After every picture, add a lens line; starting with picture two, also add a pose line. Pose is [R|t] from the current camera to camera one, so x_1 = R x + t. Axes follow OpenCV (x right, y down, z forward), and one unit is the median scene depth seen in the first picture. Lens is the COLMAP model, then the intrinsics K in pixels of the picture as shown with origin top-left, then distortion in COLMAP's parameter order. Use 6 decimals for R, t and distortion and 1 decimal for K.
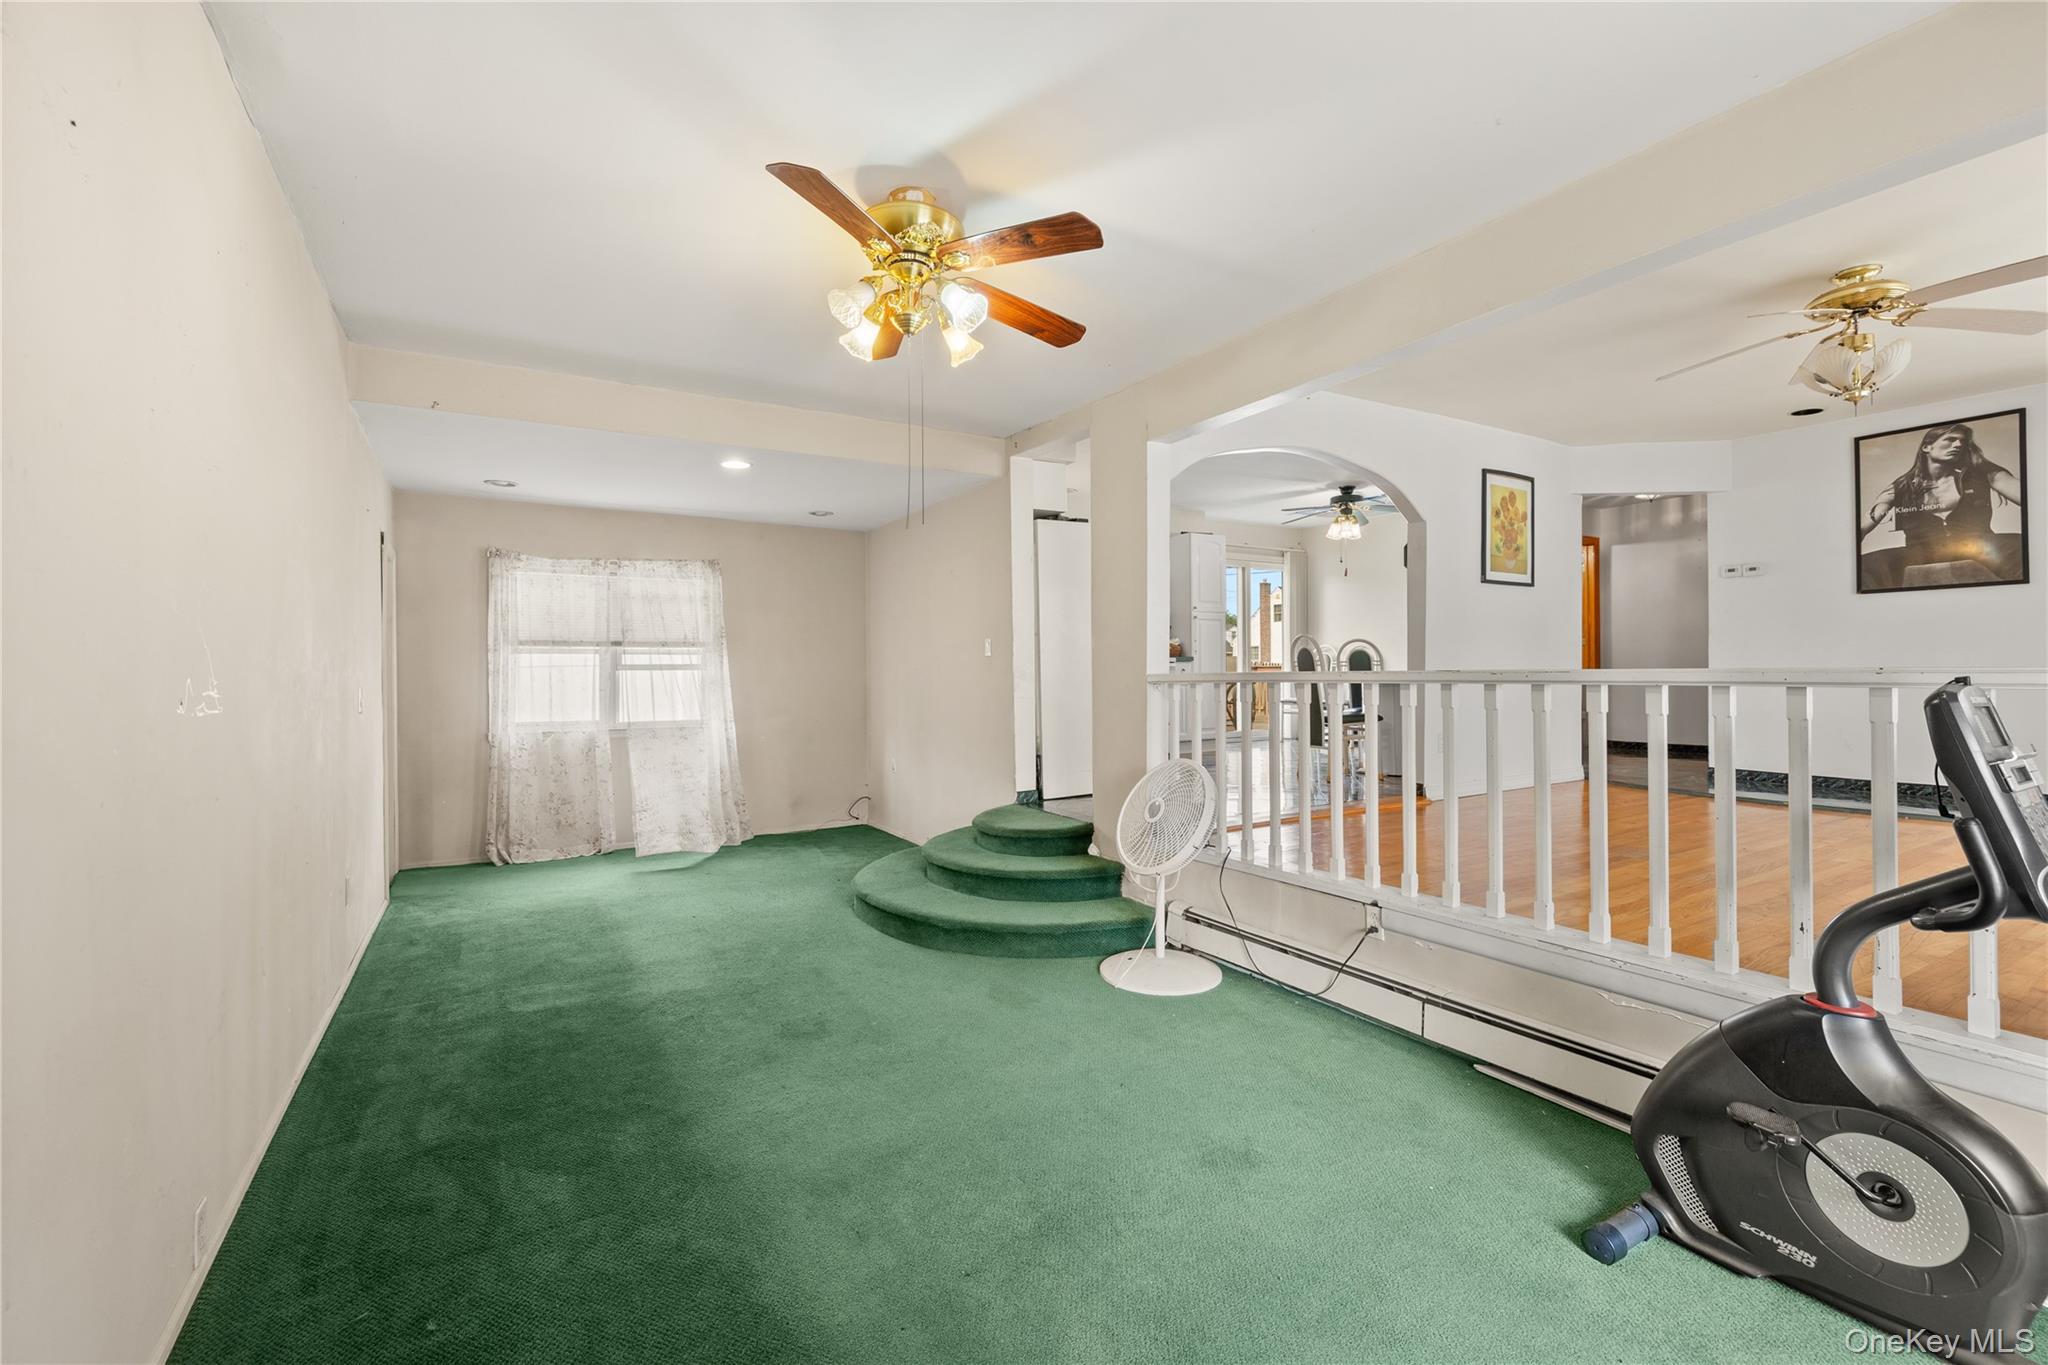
lens RADIAL K [[862.1, 0, 1006.5], [0, 862.1, 673.0], [0, 0, 1]] dist [0.001007, -0.000473]
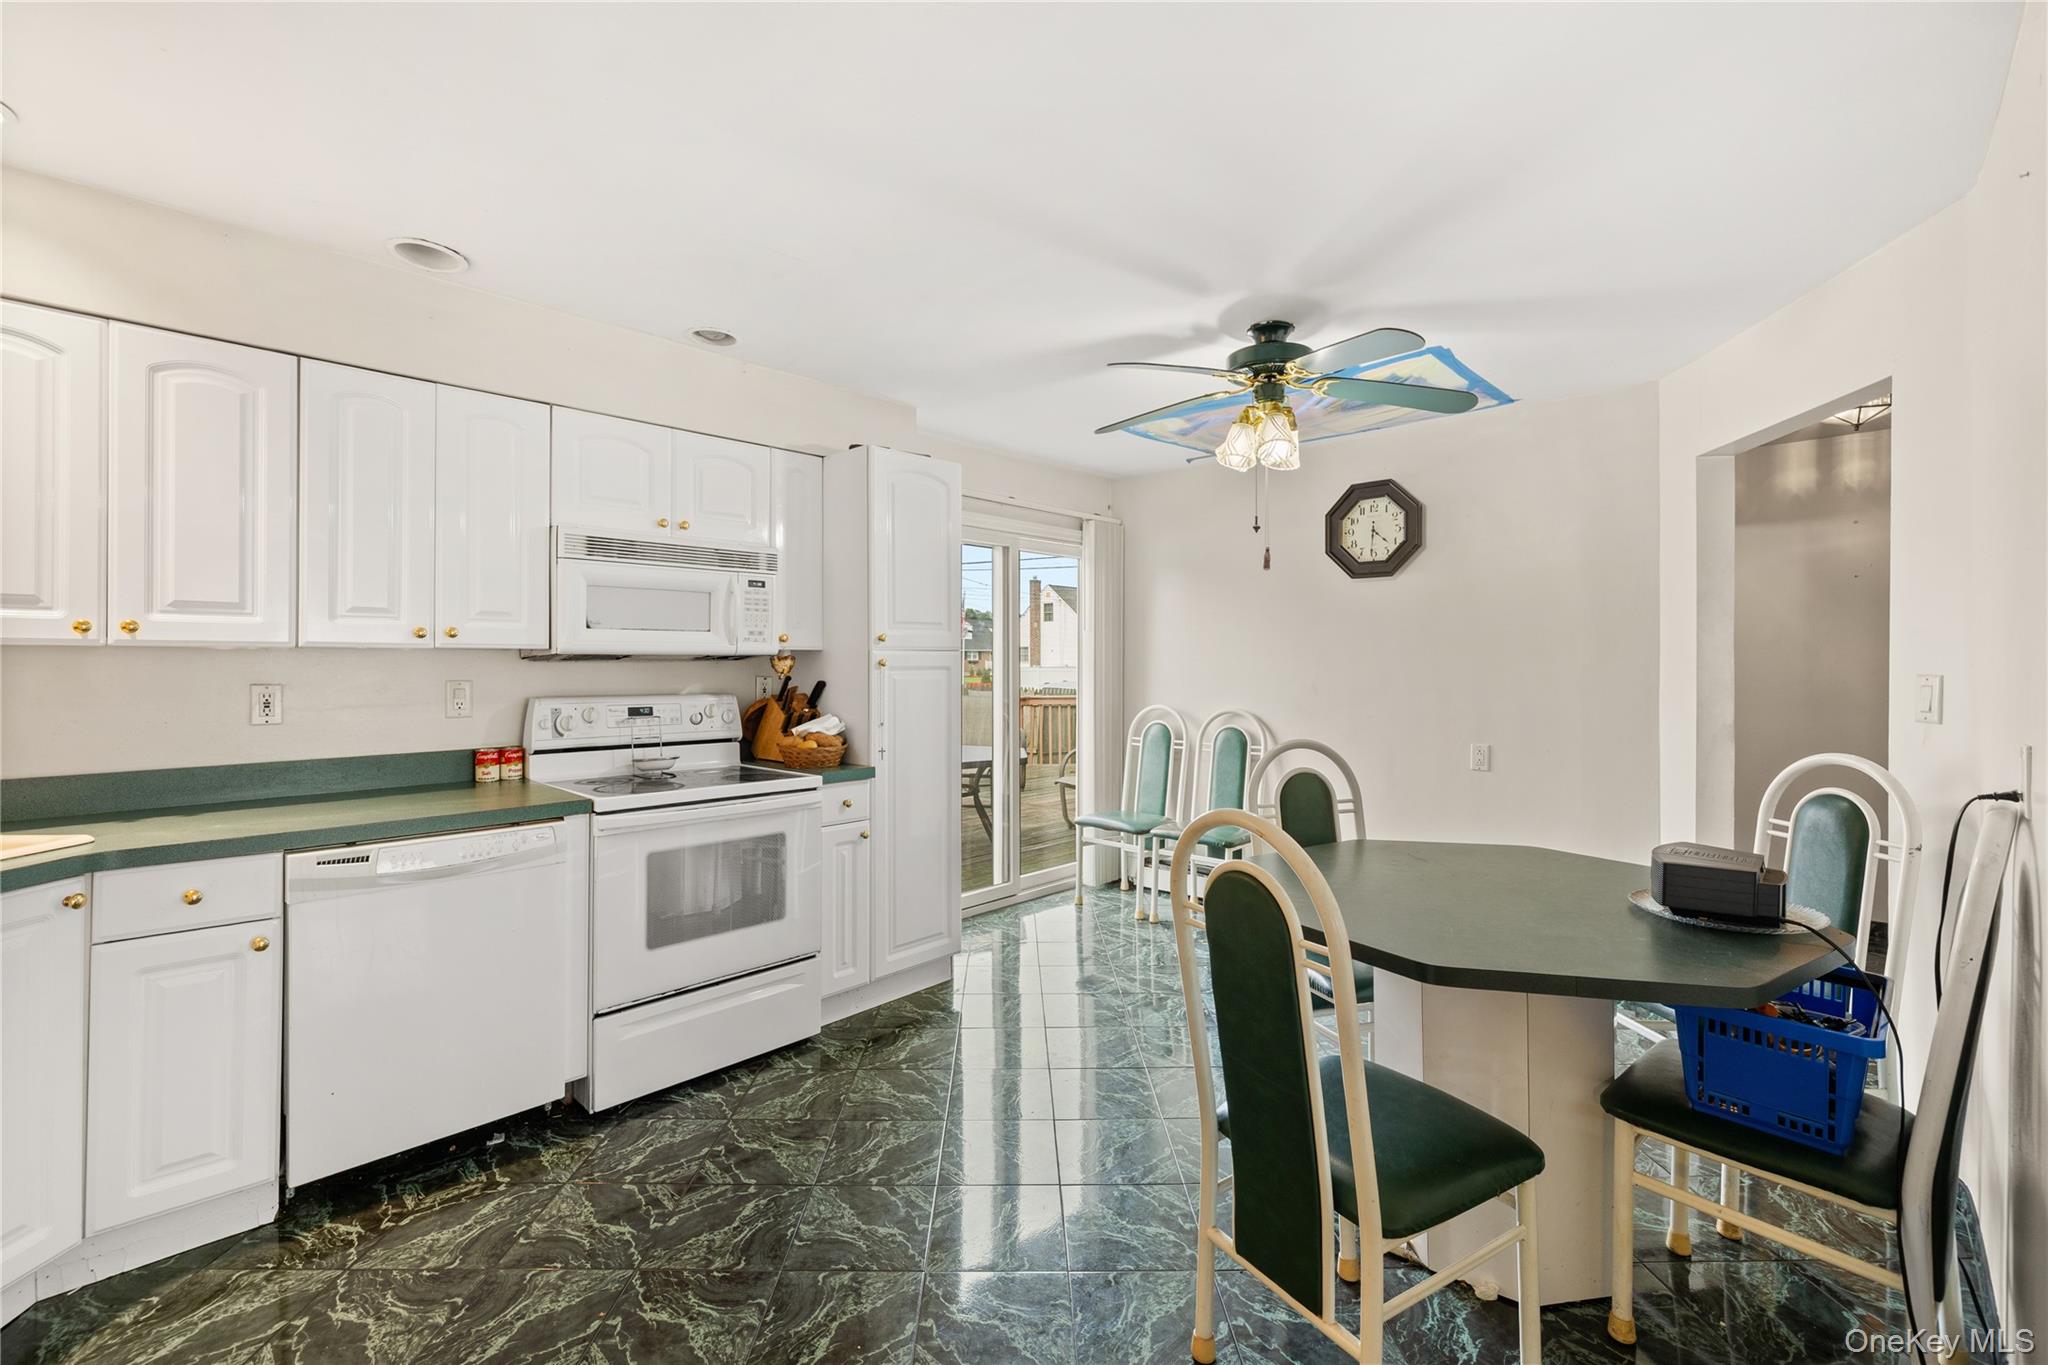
lens RADIAL K [[862.1, 0, 1022.5], [0, 862.1, 665.9], [0, 0, 1]] dist [0.001007, -0.000473]
pose [[0.961555, 0.000933, 0.274612, 0.174679], [-0.000751, 0.999999, -0.000766, -0.064042], [-0.274612, 0.000530, 0.961555, 0.613272]]
